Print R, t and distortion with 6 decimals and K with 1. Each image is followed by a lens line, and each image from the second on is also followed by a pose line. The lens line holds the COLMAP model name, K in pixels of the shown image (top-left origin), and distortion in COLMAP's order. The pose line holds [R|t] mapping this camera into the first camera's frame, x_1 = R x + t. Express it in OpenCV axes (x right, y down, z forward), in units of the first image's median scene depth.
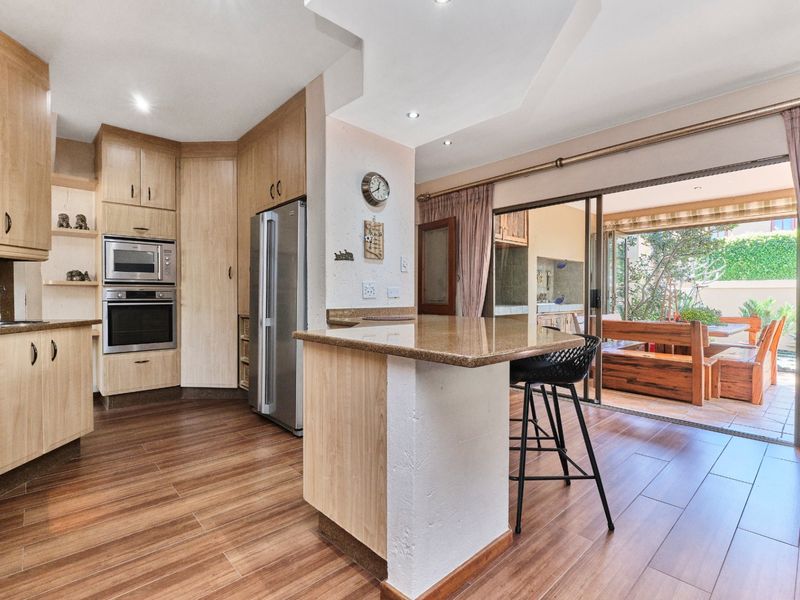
lens RADIAL K [[408.7, 0, 400.0], [0, 408.7, 300.0], [0, 0, 1]] dist [-0.005191, -0.000069]
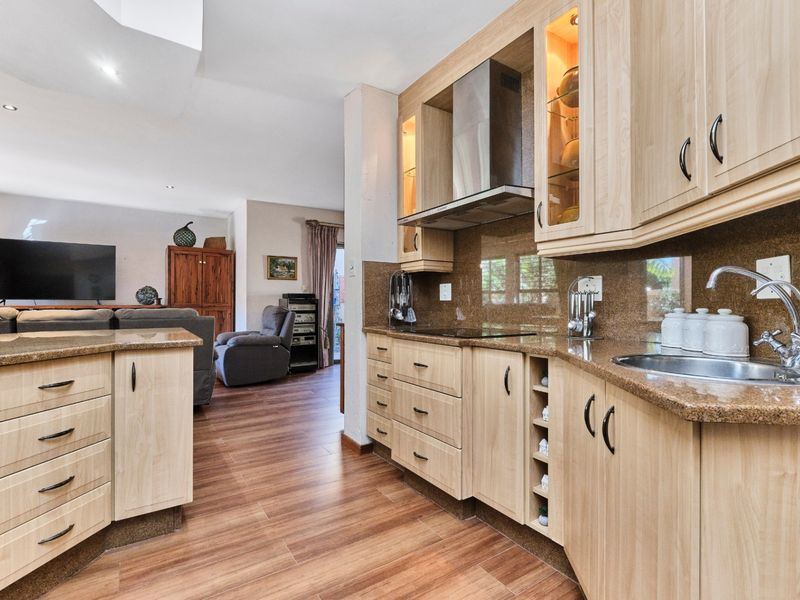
lens RADIAL K [[395.9, 0, 400.0], [0, 395.9, 300.0], [0, 0, 1]] dist [-0.025735, -0.000099]
pose [[-0.989968, -0.002477, 0.141272, -0.305318], [-0.002546, 0.999997, -0.000309, -0.007472], [-0.141270, -0.000665, -0.989971, 0.650647]]
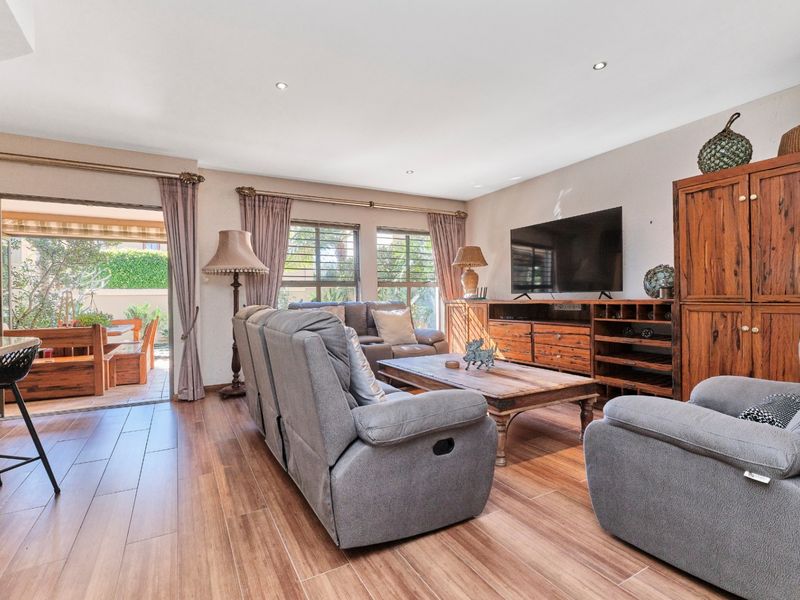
lens RADIAL K [[395.9, 0, 400.0], [0, 395.9, 300.0], [0, 0, 1]] dist [-0.025735, -0.000099]
pose [[0.246421, -0.007325, 0.969135, -0.134339], [0.022173, 0.999752, 0.001919, -0.000673], [-0.968909, 0.021016, 0.246522, -0.116275]]
